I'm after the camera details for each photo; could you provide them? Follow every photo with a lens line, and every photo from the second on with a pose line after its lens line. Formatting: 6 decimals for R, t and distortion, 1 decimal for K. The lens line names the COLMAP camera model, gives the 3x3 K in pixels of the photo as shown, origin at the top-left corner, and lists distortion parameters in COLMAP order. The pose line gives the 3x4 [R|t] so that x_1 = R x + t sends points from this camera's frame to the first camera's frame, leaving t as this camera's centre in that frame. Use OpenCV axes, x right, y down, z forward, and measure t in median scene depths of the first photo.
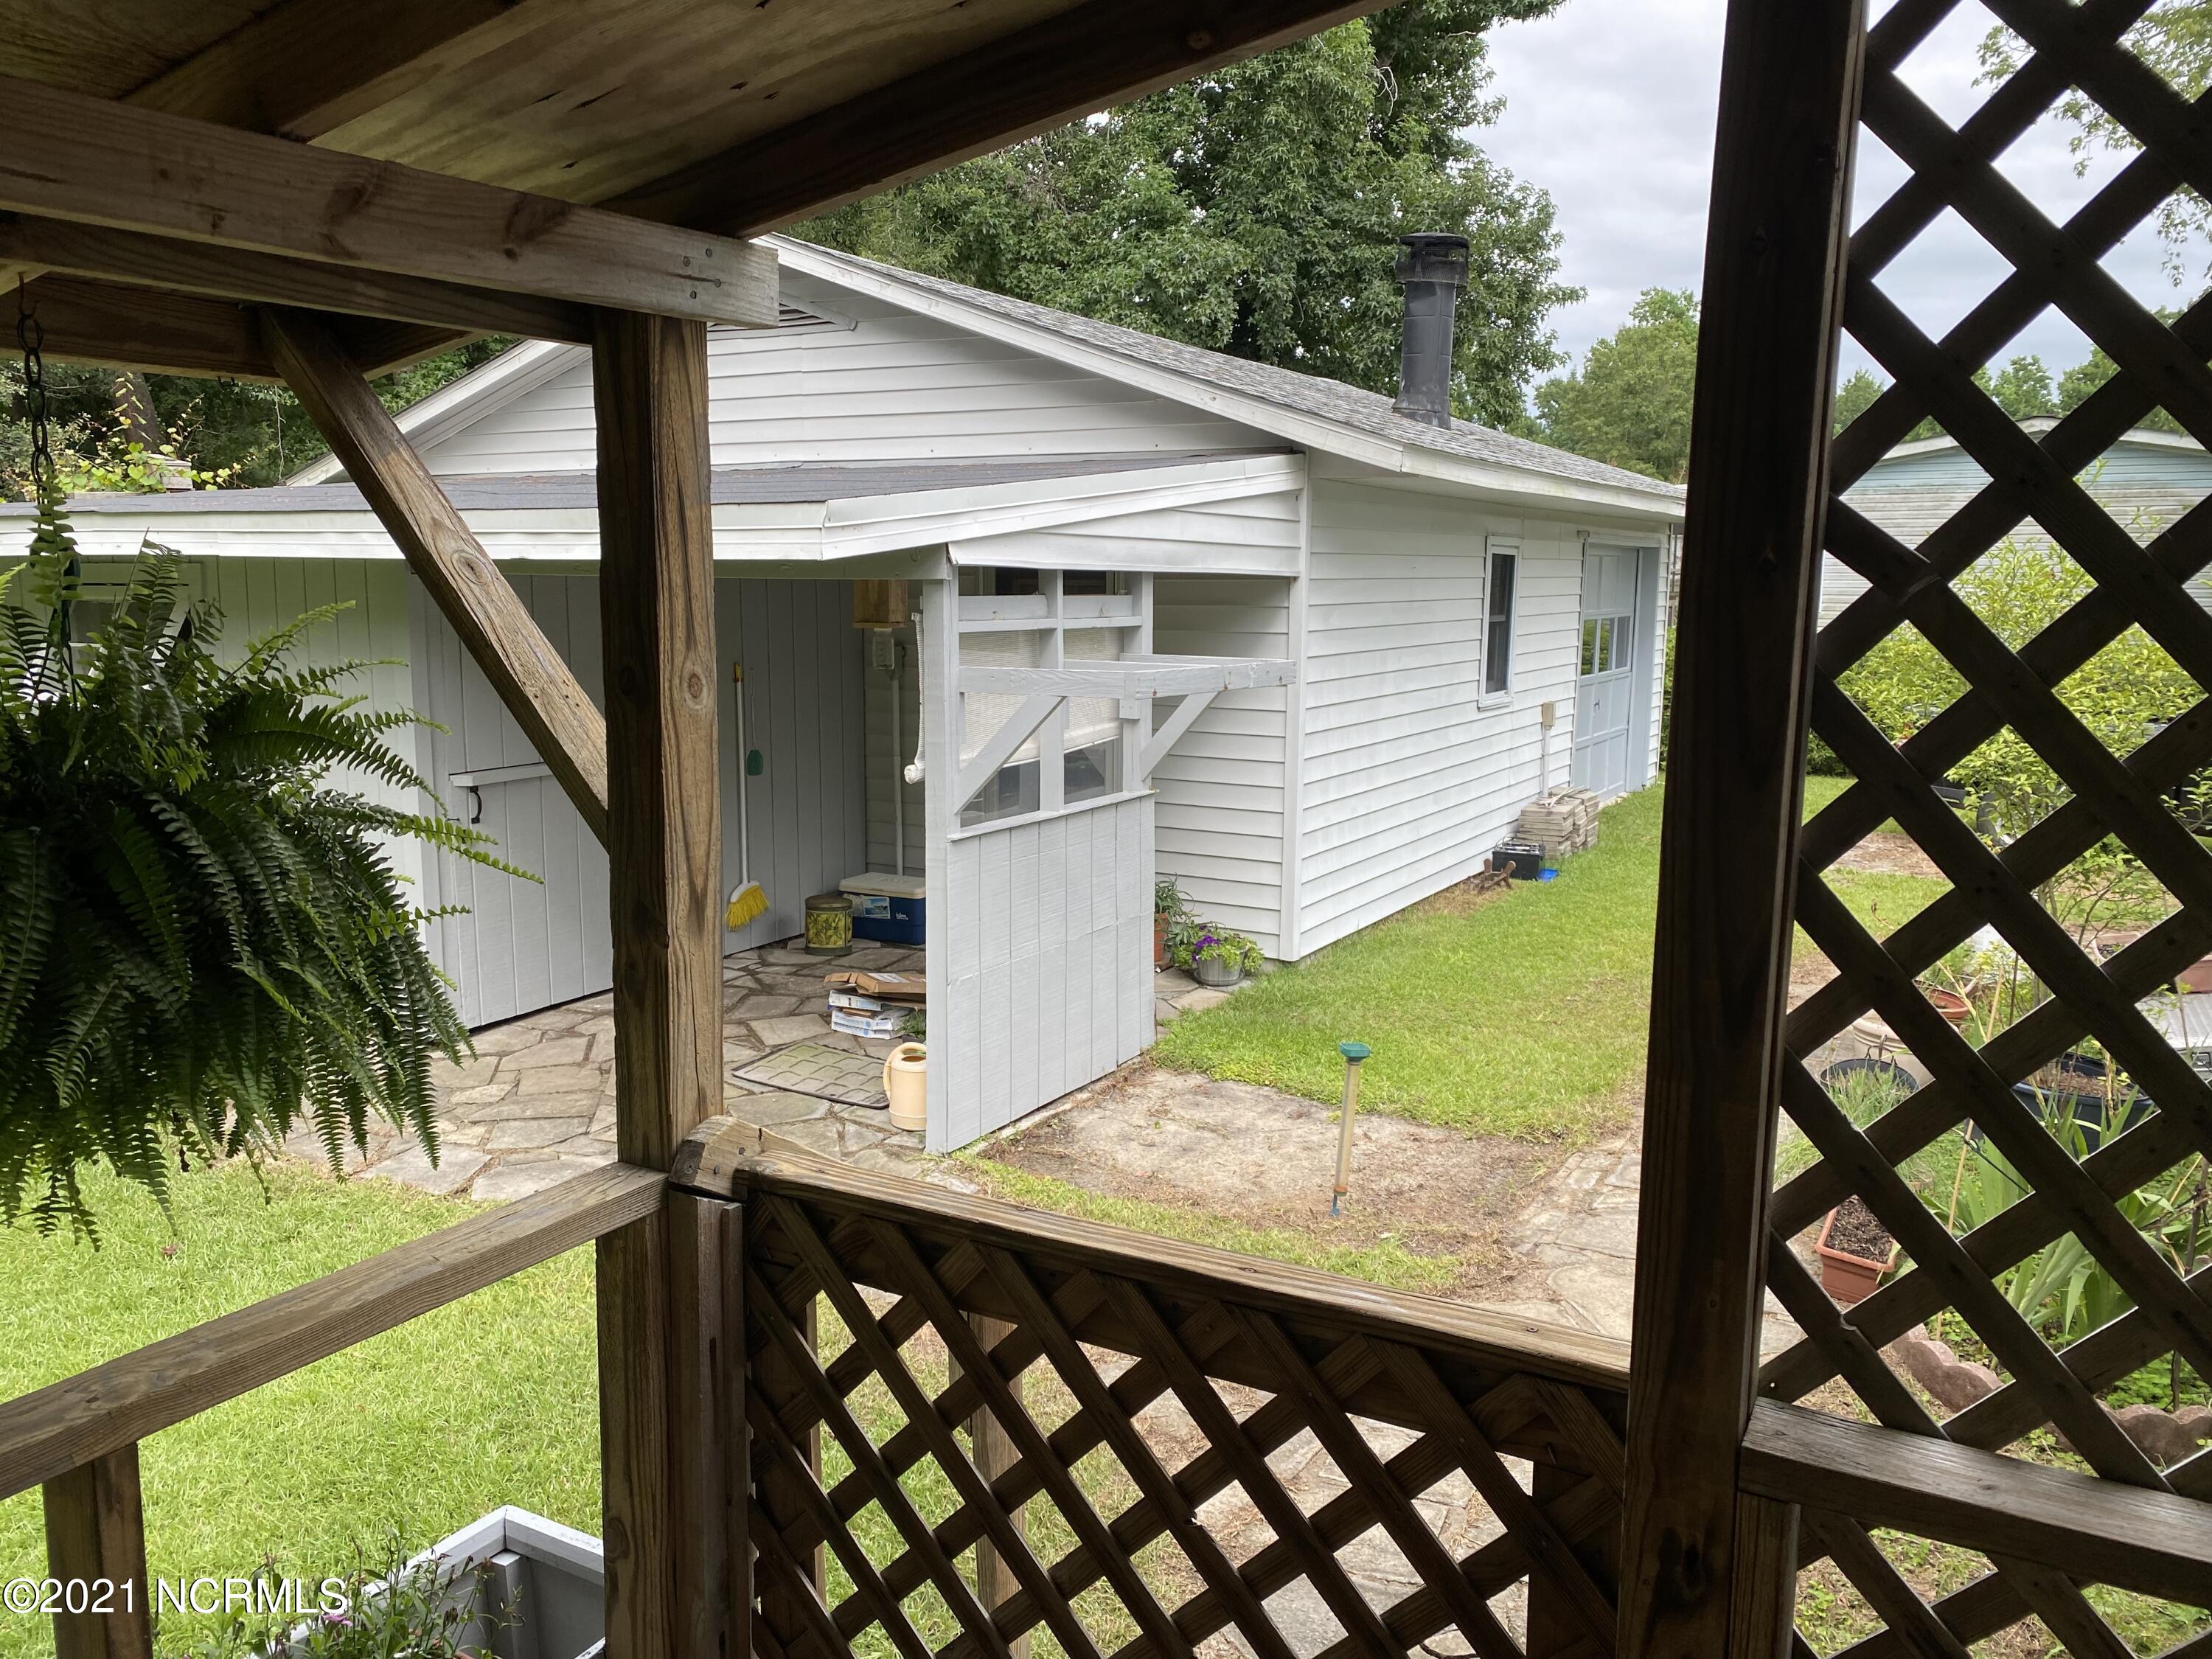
lens RADIAL K [[1687.0, 0, 1079.9], [0, 1687.0, 833.1], [0, 0, 1]] dist [0.091276, -0.107257]
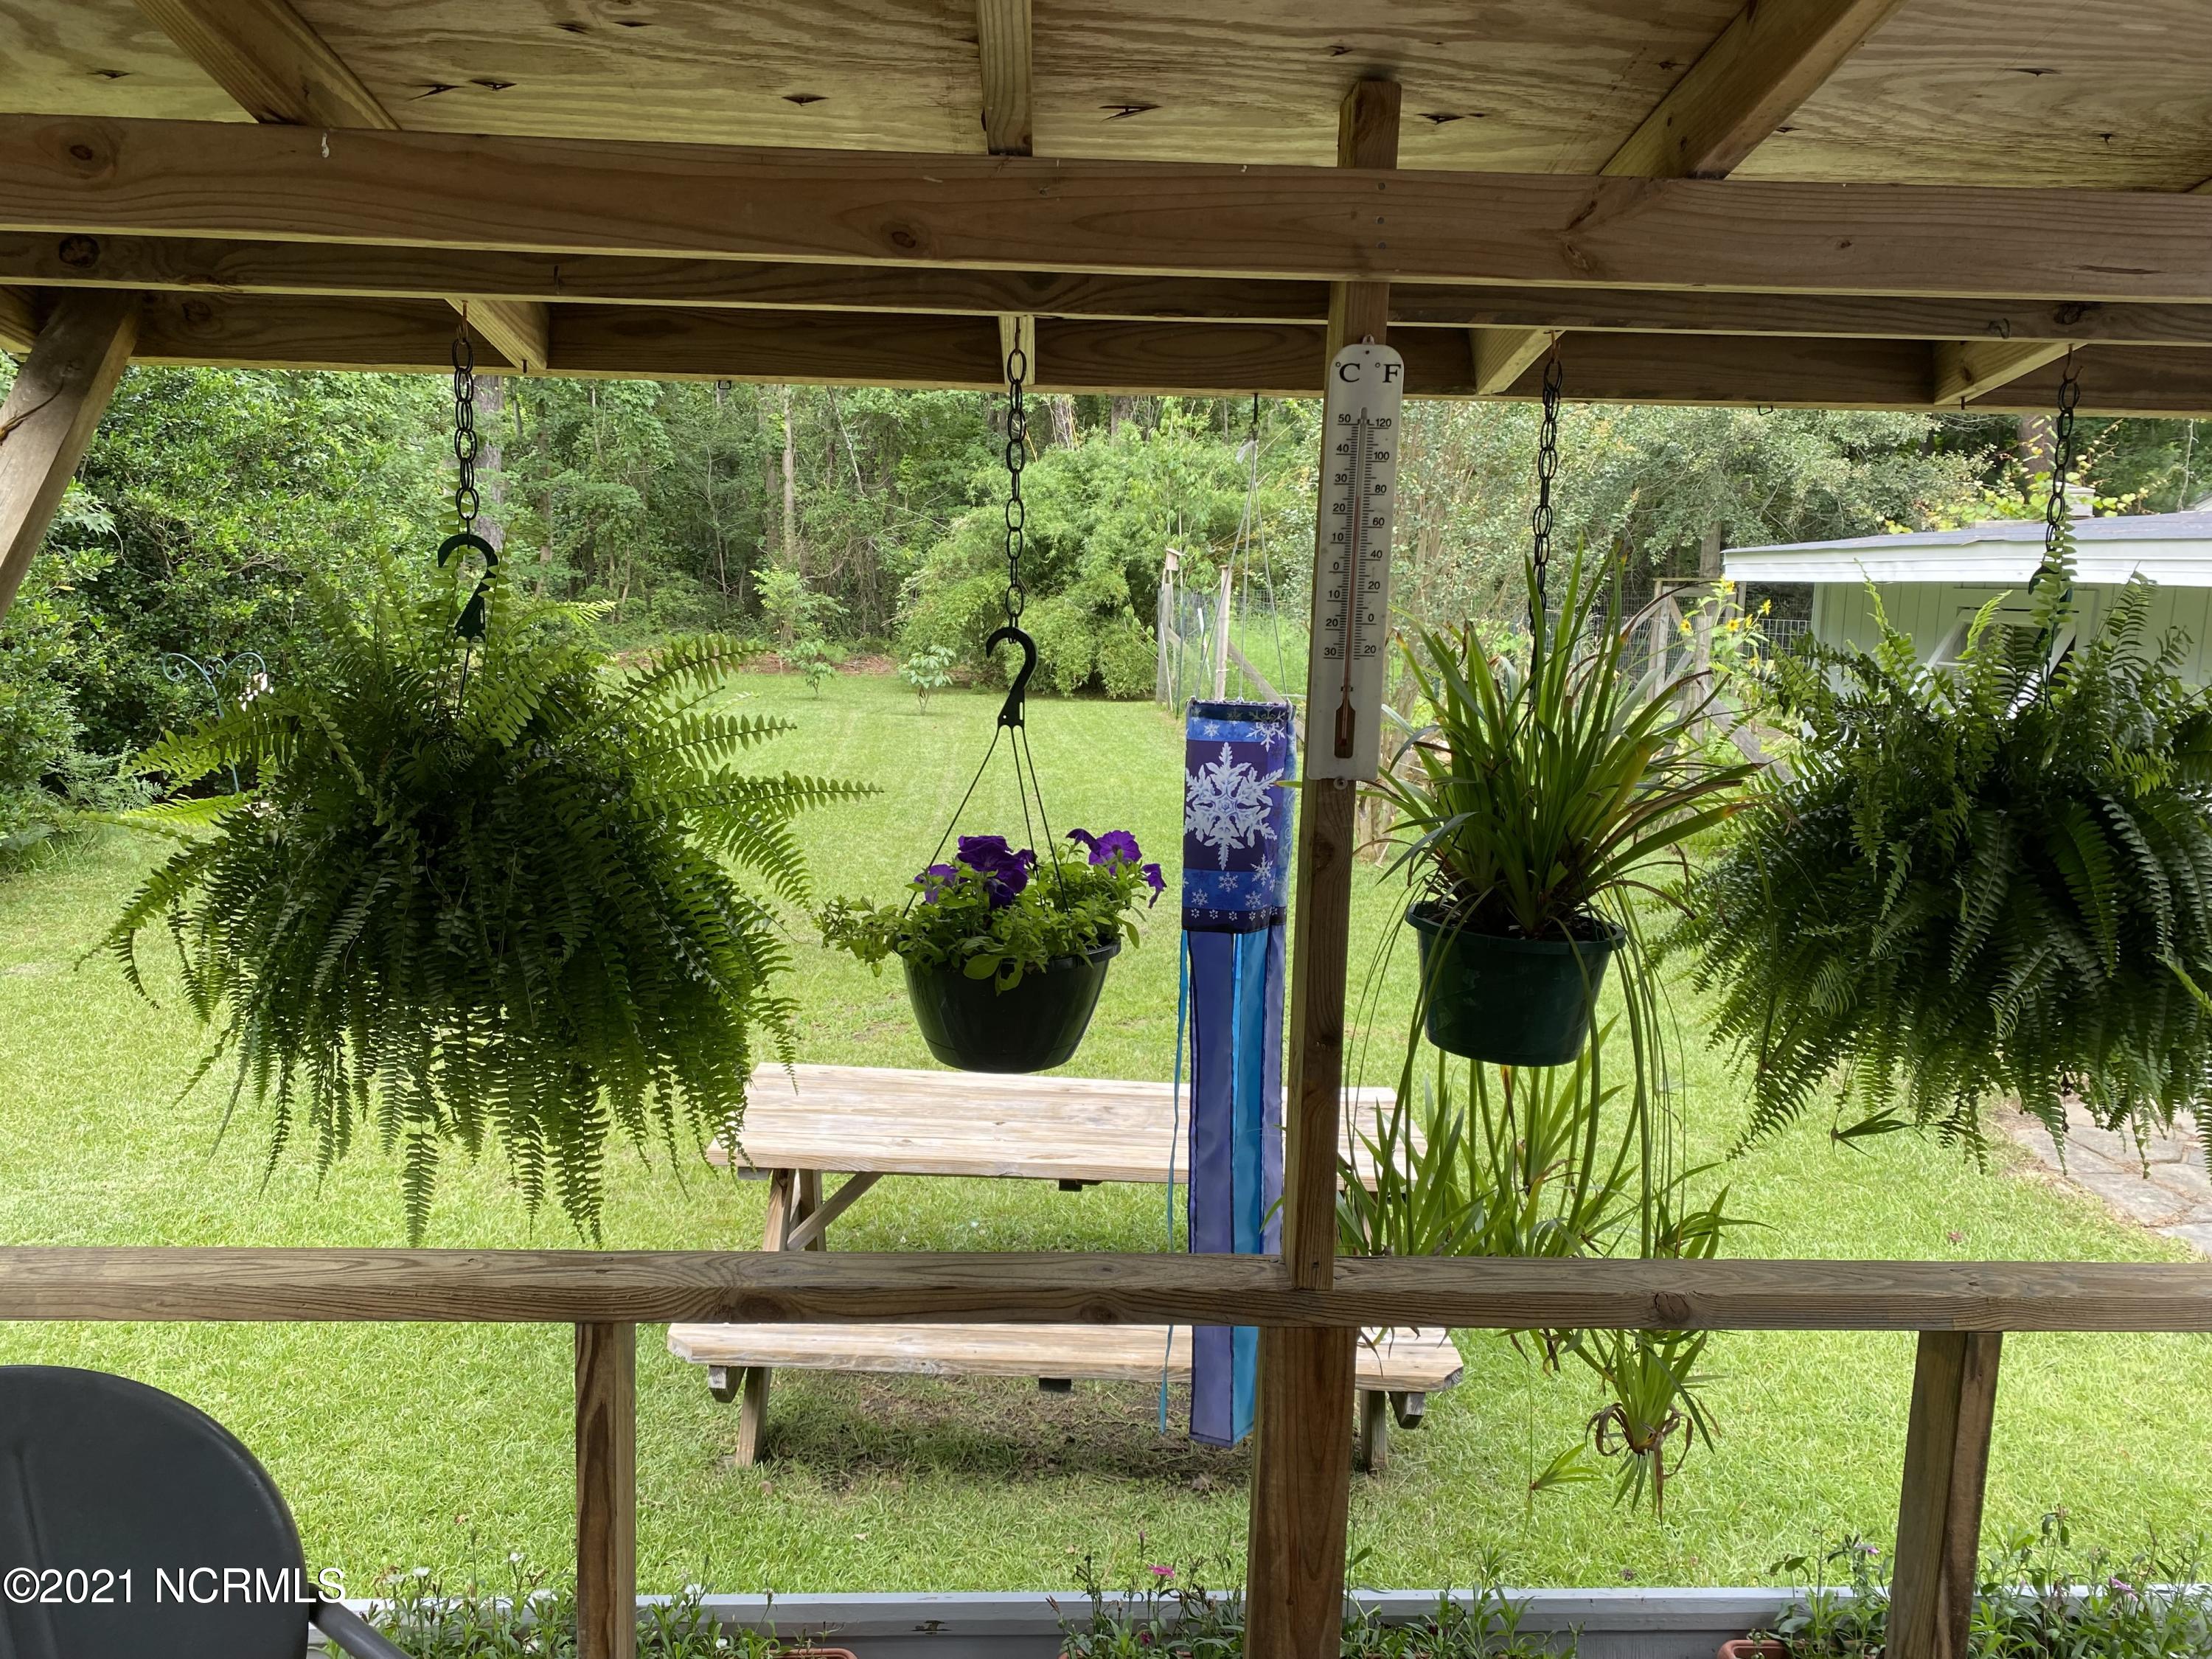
lens RADIAL K [[1687.0, 0, 1079.9], [0, 1687.0, 833.1], [0, 0, 1]] dist [0.091276, -0.107257]
pose [[0.552981, 0.138075, -0.821674, 0.018201], [-0.150019, 0.986556, 0.064820, 0.025268], [0.819577, 0.087422, 0.566260, -0.165651]]
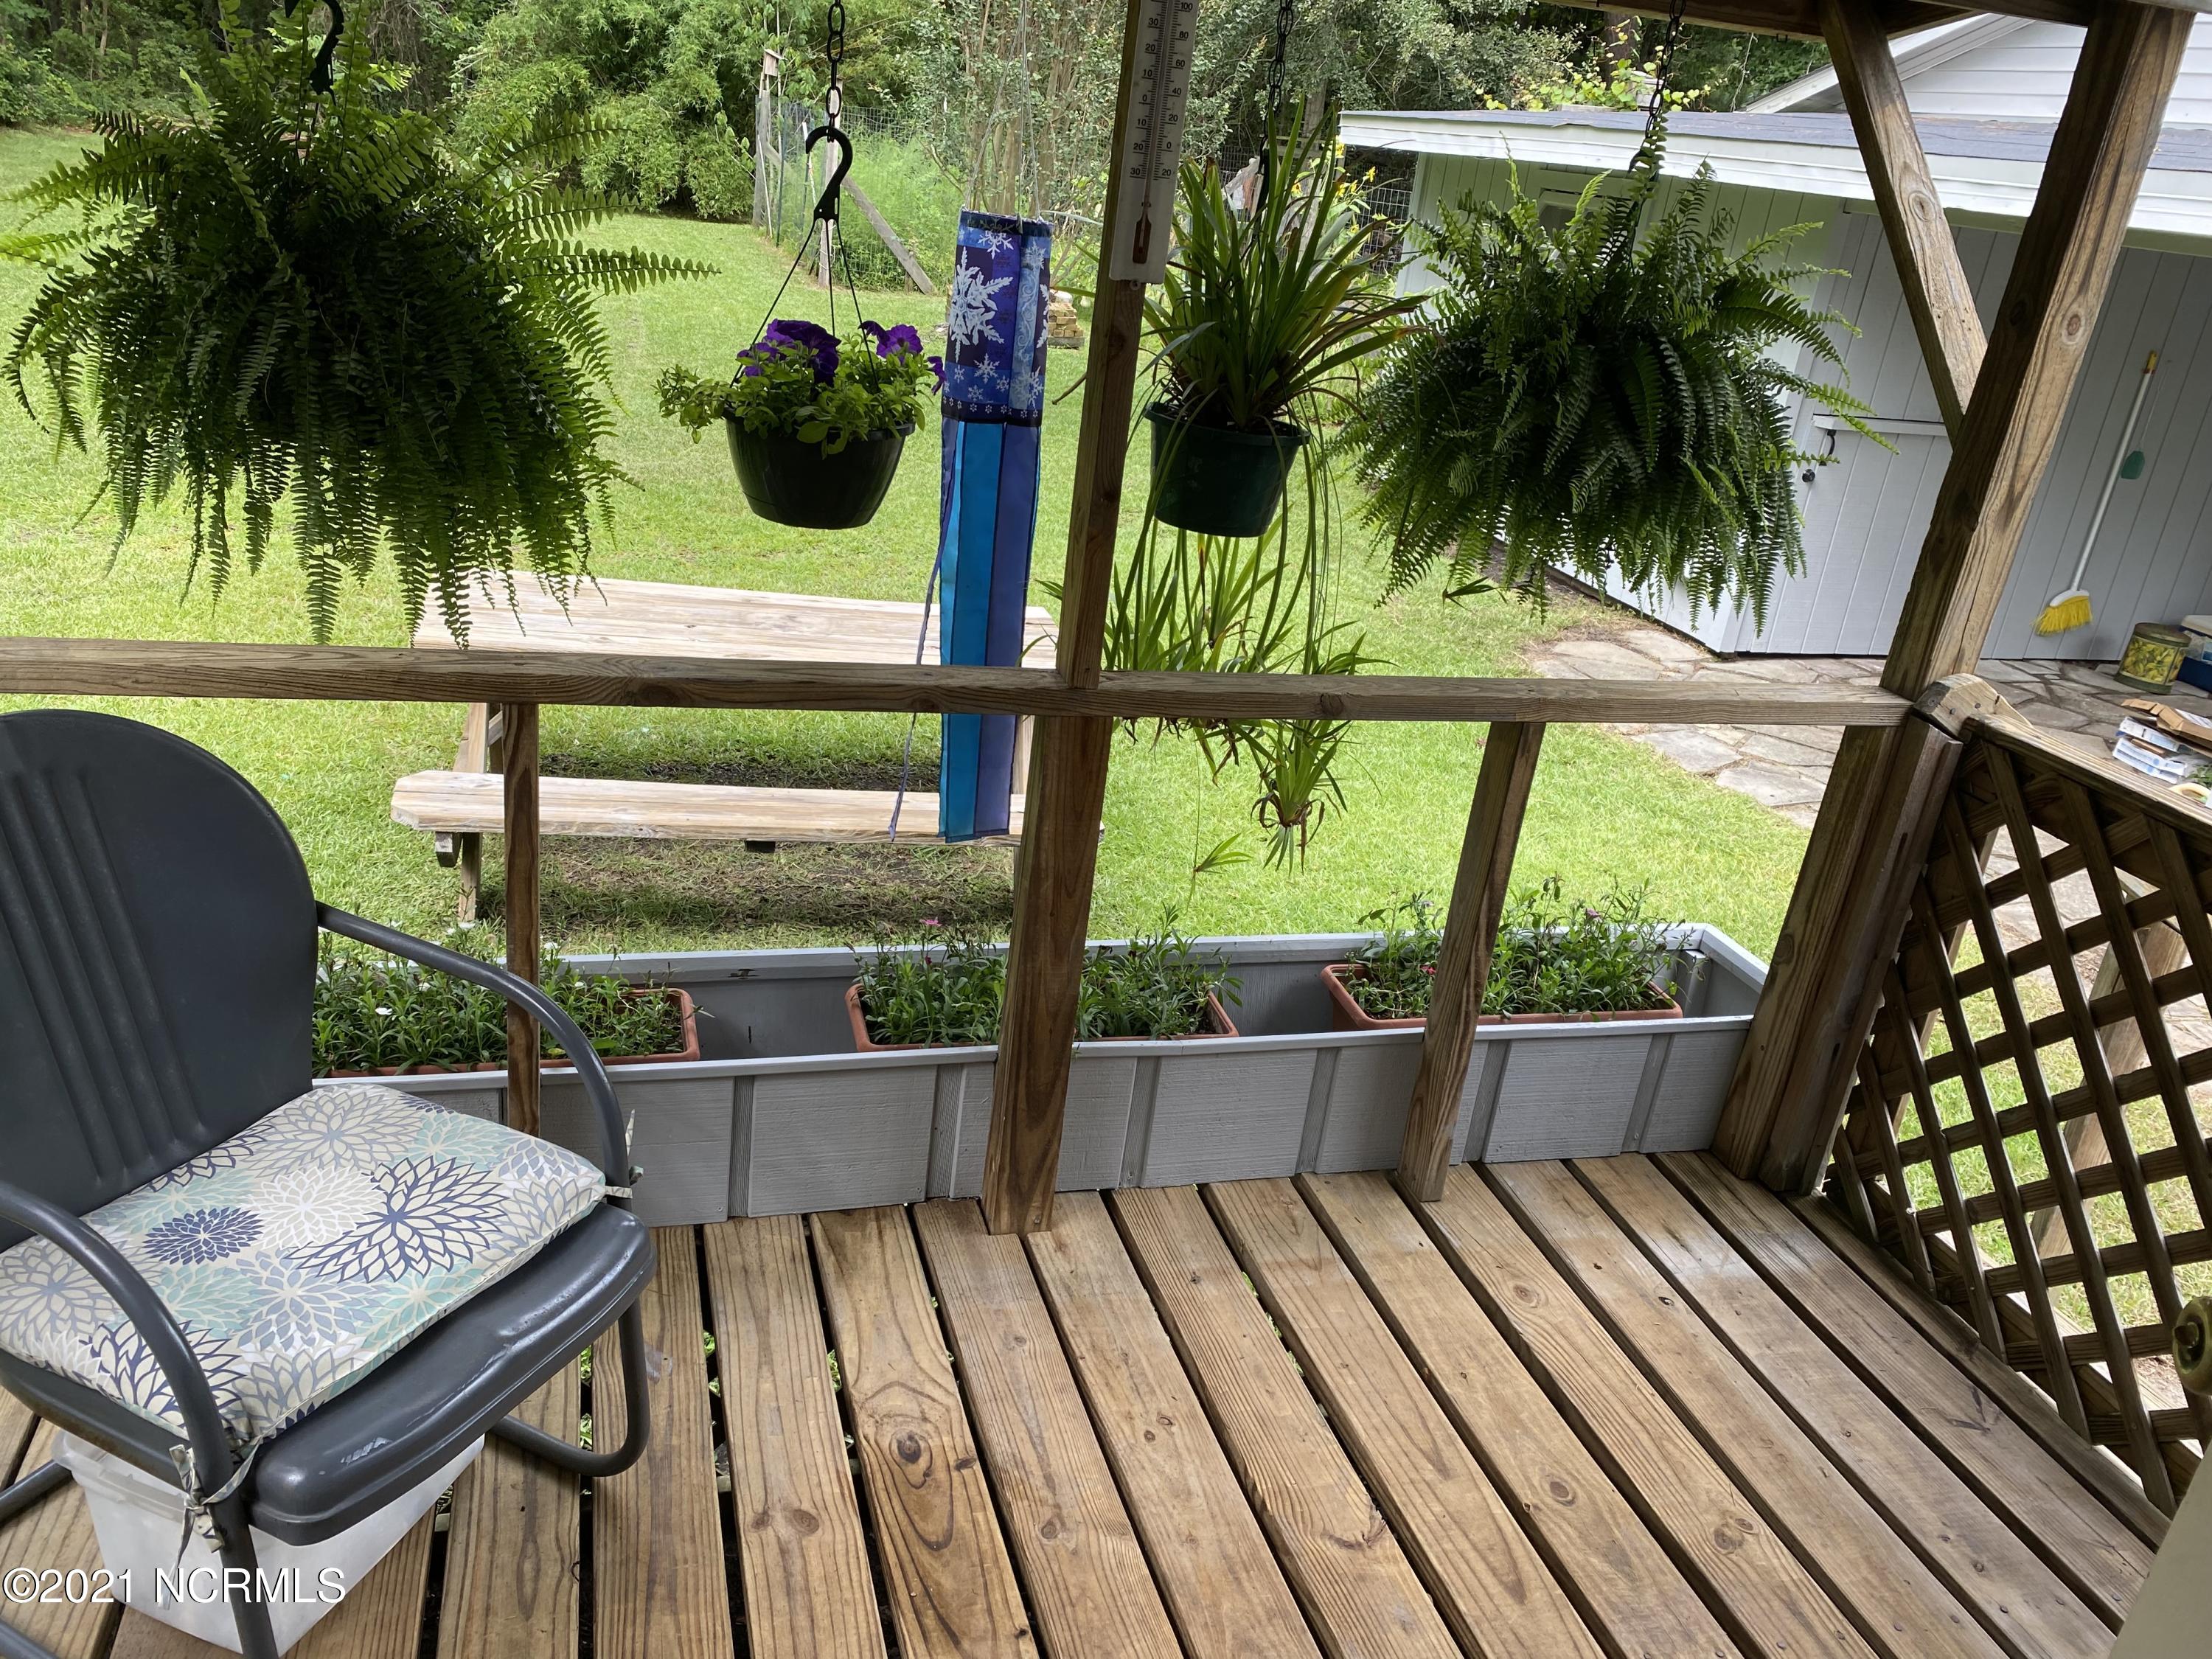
lens RADIAL K [[1725.6, 0, 1064.0], [0, 1725.6, 850.2], [0, 0, 1]] dist [0.030788, -0.039285]
pose [[0.719579, 0.340273, -0.605327, 0.135396], [-0.212676, 0.937815, 0.274357, 0.079550], [0.661041, -0.068683, 0.747200, -0.443211]]
